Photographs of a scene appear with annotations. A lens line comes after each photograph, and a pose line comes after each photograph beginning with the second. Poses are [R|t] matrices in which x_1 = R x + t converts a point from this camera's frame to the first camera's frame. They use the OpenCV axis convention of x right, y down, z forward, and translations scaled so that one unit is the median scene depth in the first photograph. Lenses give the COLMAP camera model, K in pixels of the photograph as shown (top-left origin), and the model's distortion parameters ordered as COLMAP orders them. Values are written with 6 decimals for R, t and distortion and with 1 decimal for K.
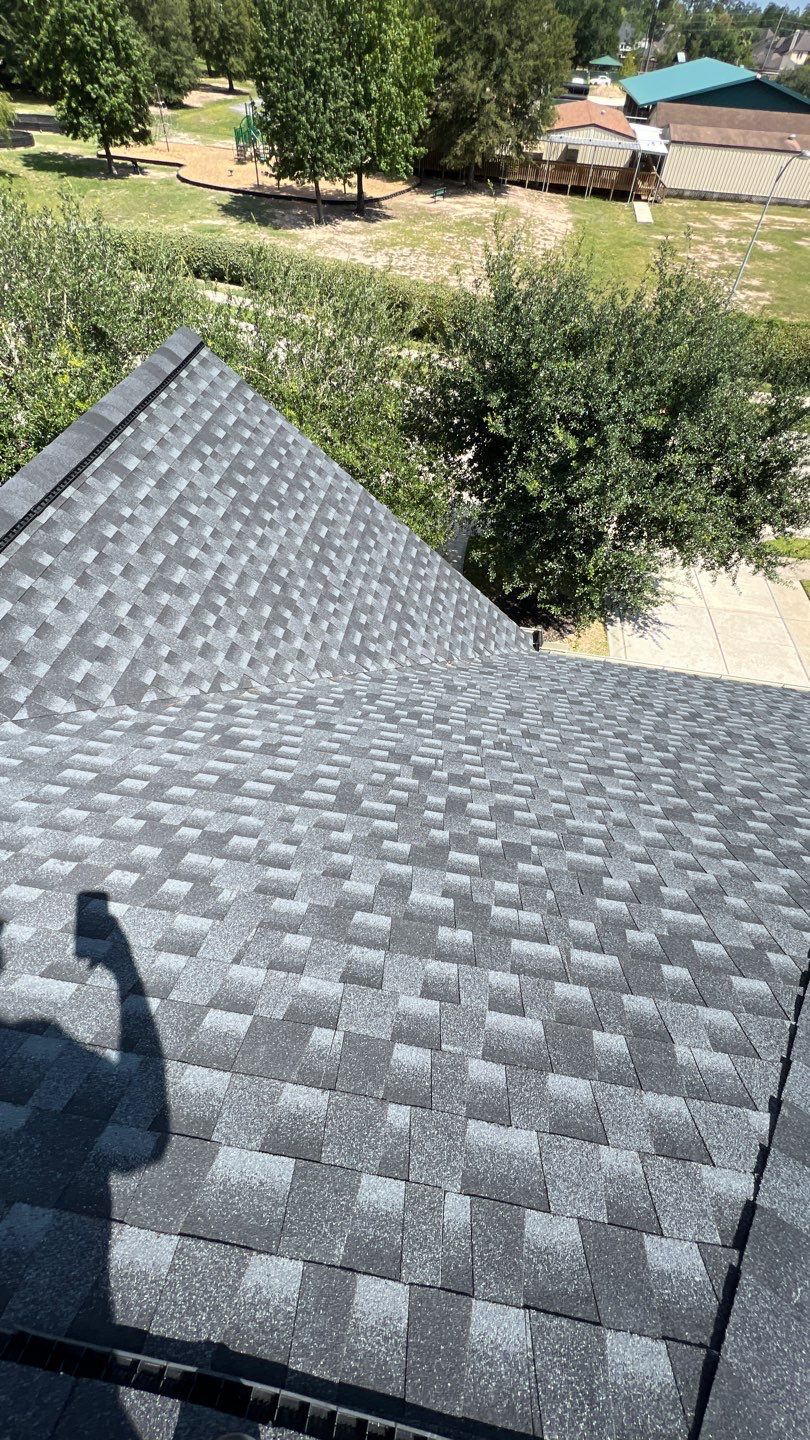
lens RADIAL K [[575.5, 0, 407.3], [0, 575.5, 718.3], [0, 0, 1]] dist [0.000706, 0.000054]
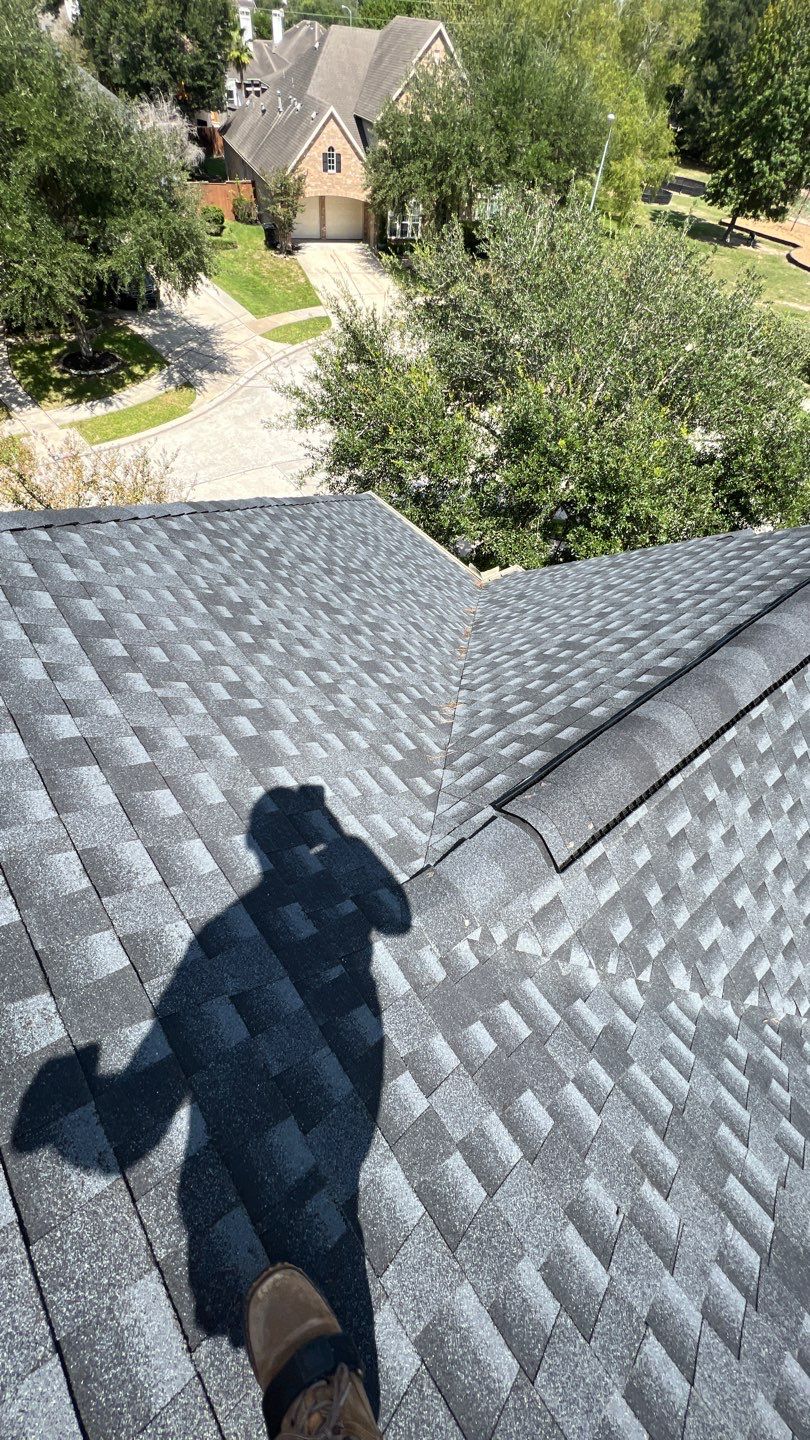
lens RADIAL K [[575.5, 0, 406.9], [0, 575.5, 718.1], [0, 0, 1]] dist [0.000706, 0.000054]
pose [[0.733226, 0.534300, -0.420598, -0.442733], [-0.558224, 0.826169, 0.076362, -0.095879], [0.388285, 0.178797, 0.904028, 0.085050]]
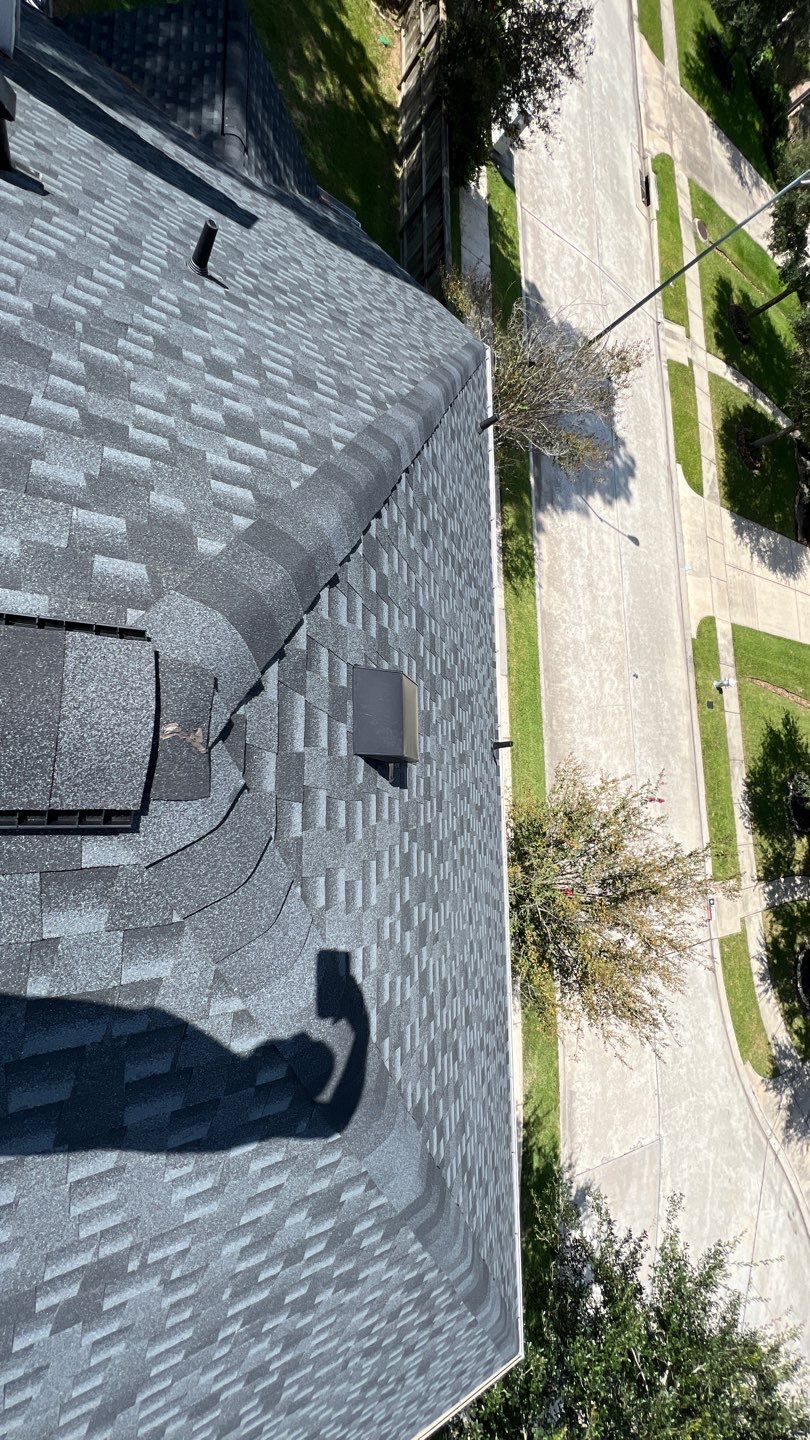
lens RADIAL K [[575.5, 0, 408.4], [0, 575.5, 719.1], [0, 0, 1]] dist [0.000706, 0.000054]
pose [[-0.769708, 0.076704, -0.633771, -0.776297], [-0.499259, -0.691023, 0.522711, -0.082290], [-0.397856, 0.718751, 0.570182, 0.043420]]
